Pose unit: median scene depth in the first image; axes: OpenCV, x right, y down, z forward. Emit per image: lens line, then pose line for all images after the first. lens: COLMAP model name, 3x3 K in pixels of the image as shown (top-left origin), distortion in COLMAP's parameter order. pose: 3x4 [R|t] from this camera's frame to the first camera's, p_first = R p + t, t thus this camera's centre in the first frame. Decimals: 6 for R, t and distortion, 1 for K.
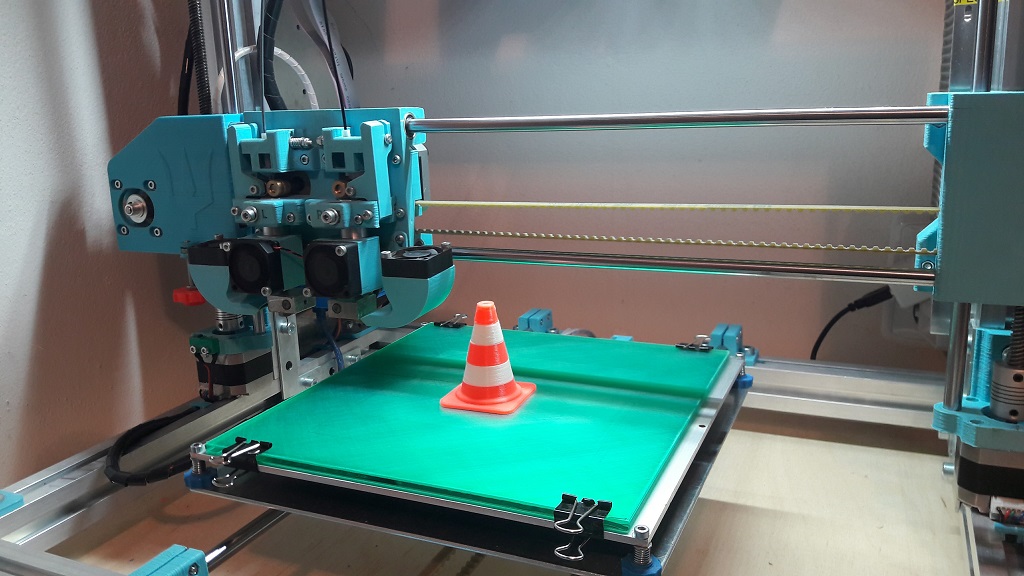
lens RADIAL K [[859.8, 0, 508.6], [0, 859.8, 306.8], [0, 0, 1]] dist [0.052111, -0.054157]
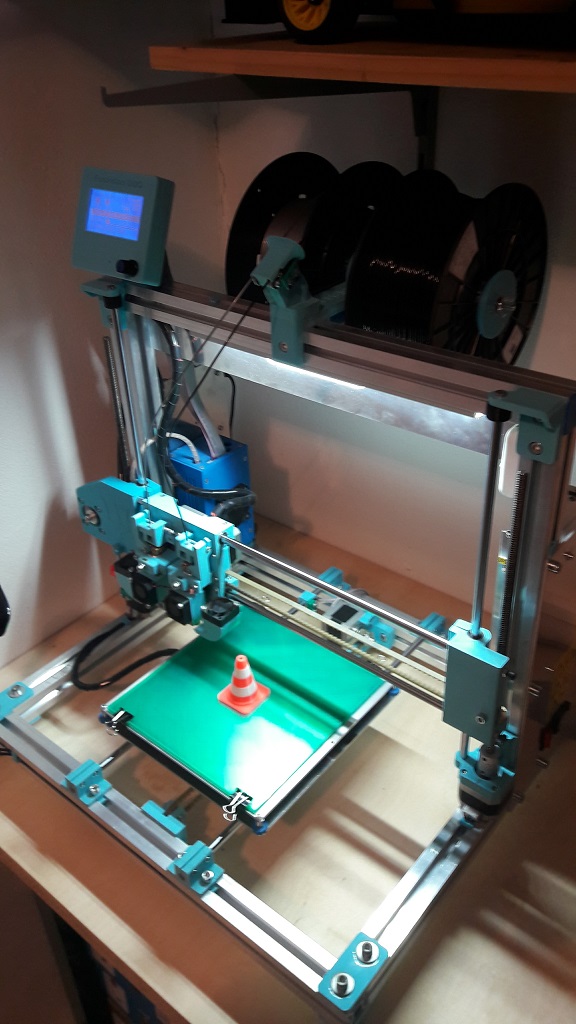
lens RADIAL K [[859.8, 0, 289.8], [0, 859.8, 512.1], [0, 0, 1]] dist [0.052111, -0.054157]
pose [[0.966232, 0.147153, -0.211524, 0.402583], [-0.074231, 0.945055, 0.318372, -0.857186], [0.246751, -0.291920, 0.924065, -0.635352]]
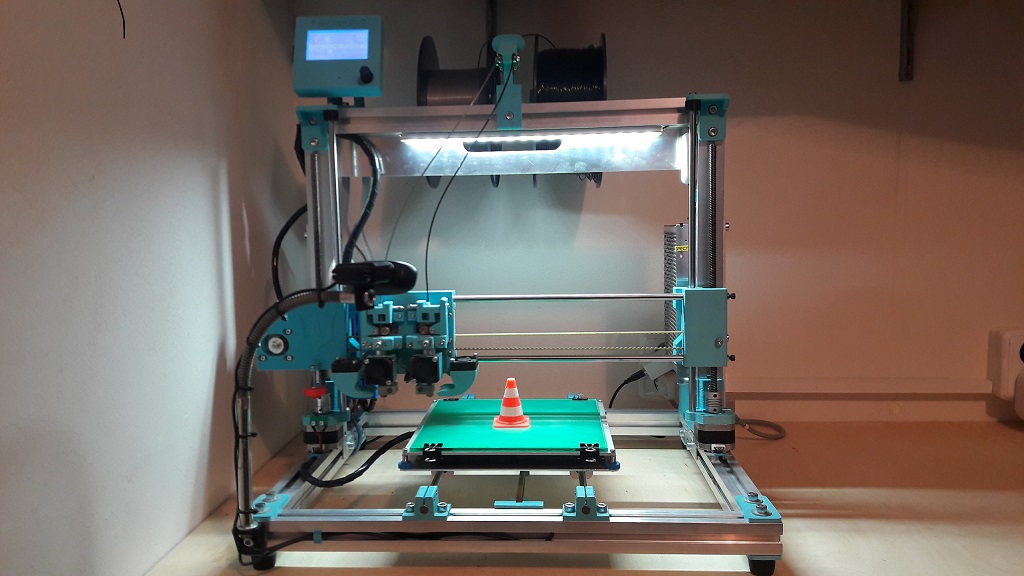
lens RADIAL K [[859.8, 0, 509.6], [0, 859.8, 288.3], [0, 0, 1]] dist [0.052111, -0.054157]
pose [[0.928456, -0.012899, 0.371218, -0.767004], [0.076453, 0.984634, -0.157004, 0.102999], [-0.363489, 0.174152, 0.915176, -0.973707]]
